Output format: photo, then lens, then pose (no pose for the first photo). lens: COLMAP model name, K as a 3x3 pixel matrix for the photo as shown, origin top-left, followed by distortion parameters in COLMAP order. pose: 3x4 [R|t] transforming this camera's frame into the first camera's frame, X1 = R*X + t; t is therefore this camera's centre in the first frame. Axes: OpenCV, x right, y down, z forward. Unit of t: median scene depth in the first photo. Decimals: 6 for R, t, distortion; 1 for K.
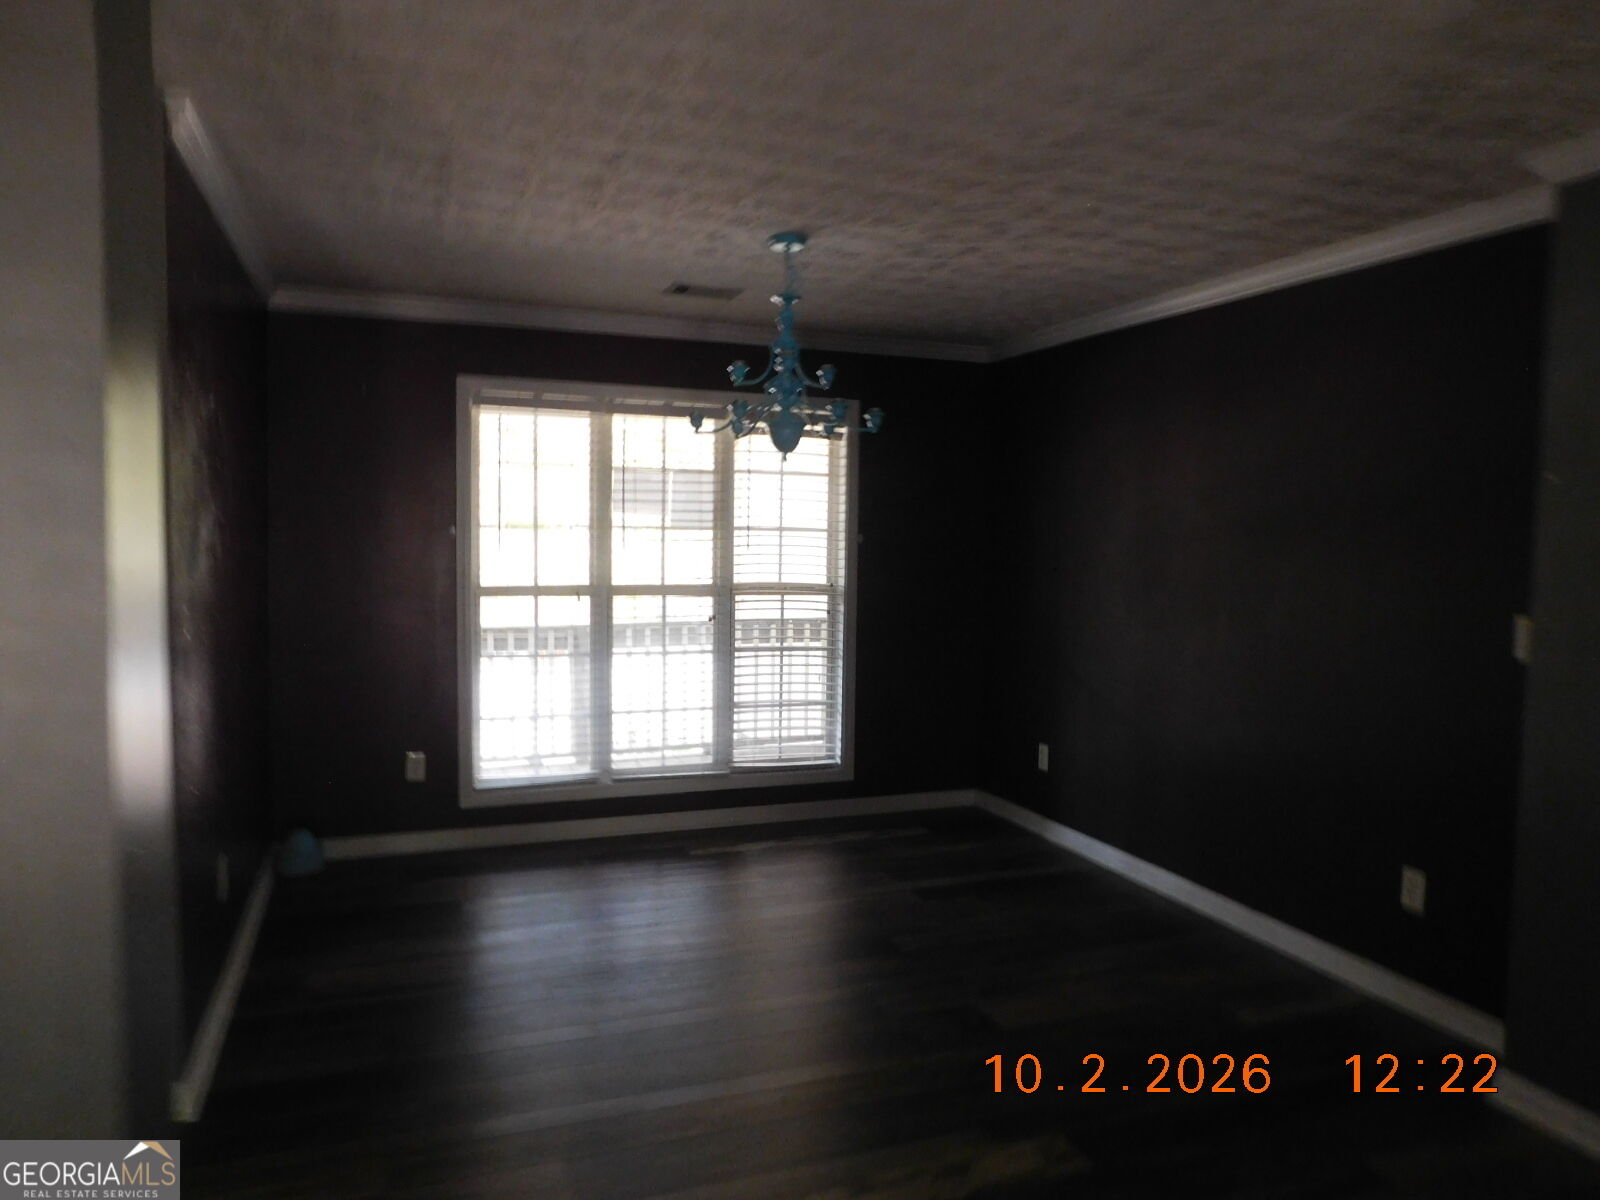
lens RADIAL K [[1066.2, 0, 796.0], [0, 1066.2, 594.6], [0, 0, 1]] dist [-0.002742, 0.000018]
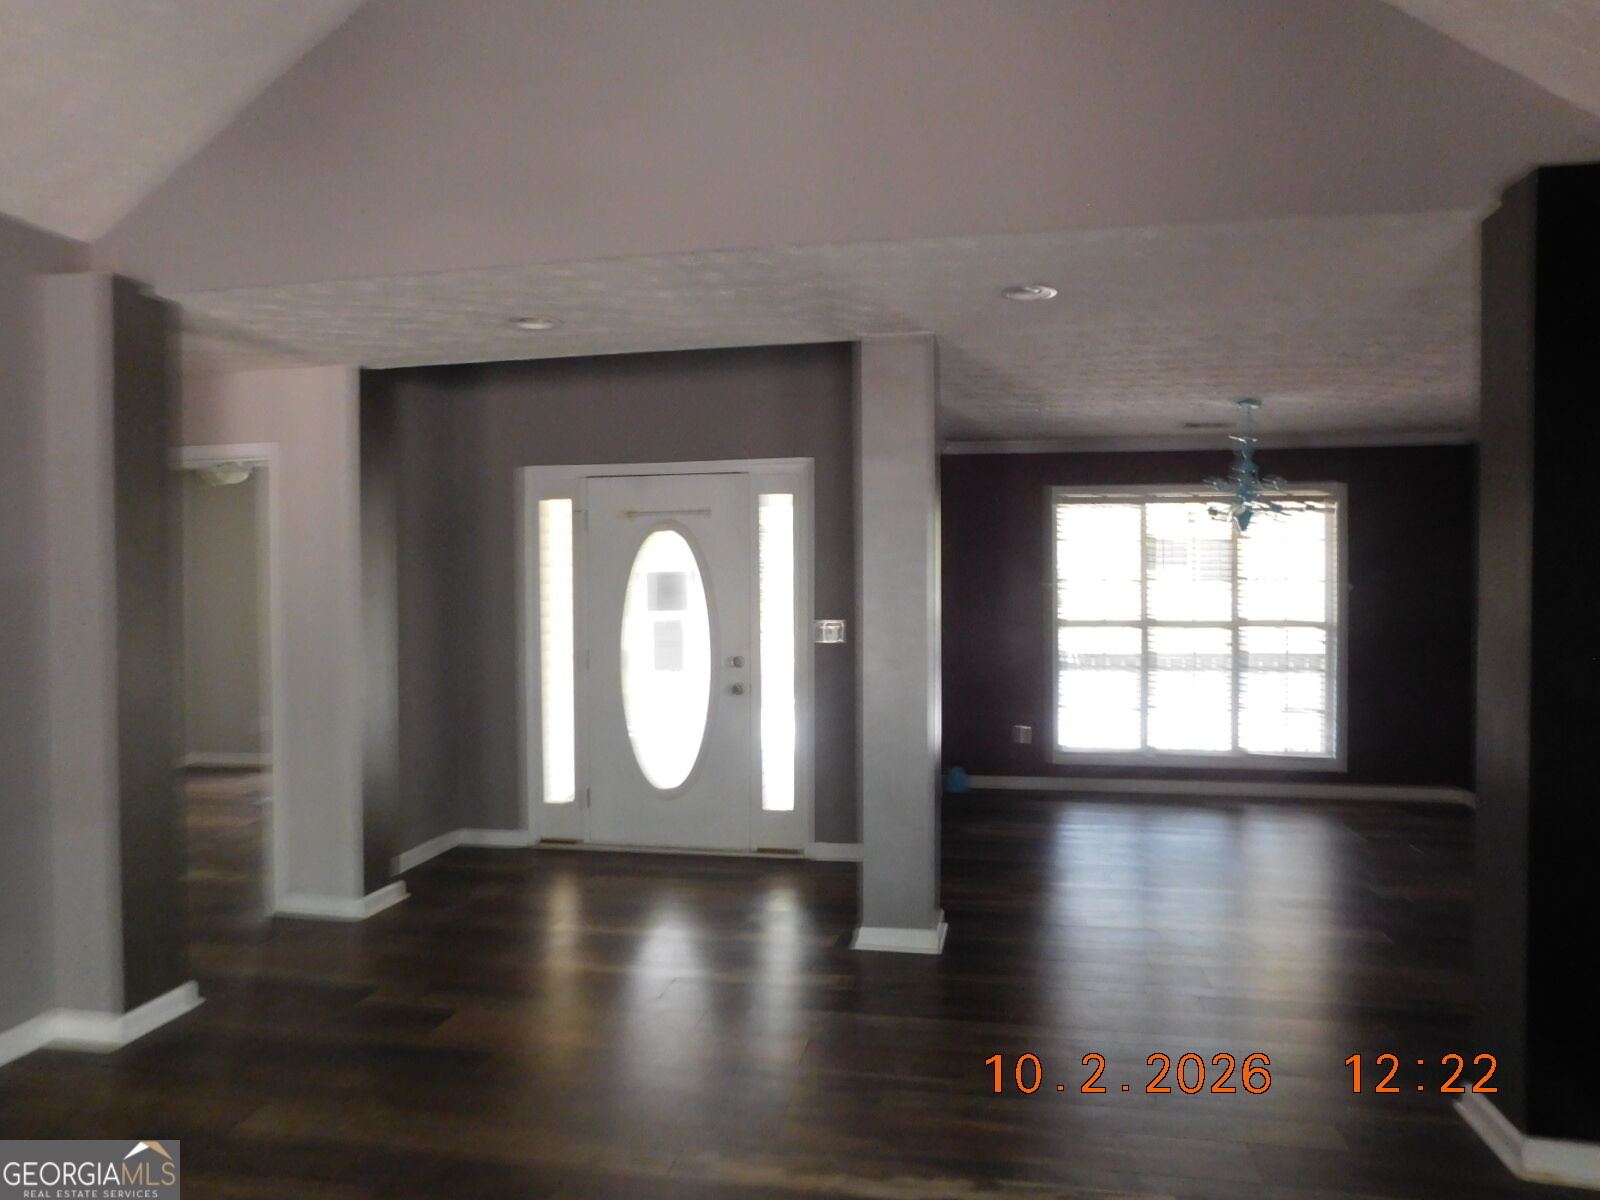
lens RADIAL K [[1066.2, 0, 796.0], [0, 1066.2, 594.6], [0, 0, 1]] dist [-0.002742, 0.000018]
pose [[0.846654, -0.004985, -0.532120, 0.181820], [-0.021019, 0.998863, -0.042800, 0.027764], [0.531728, 0.047421, 0.845587, -0.482324]]
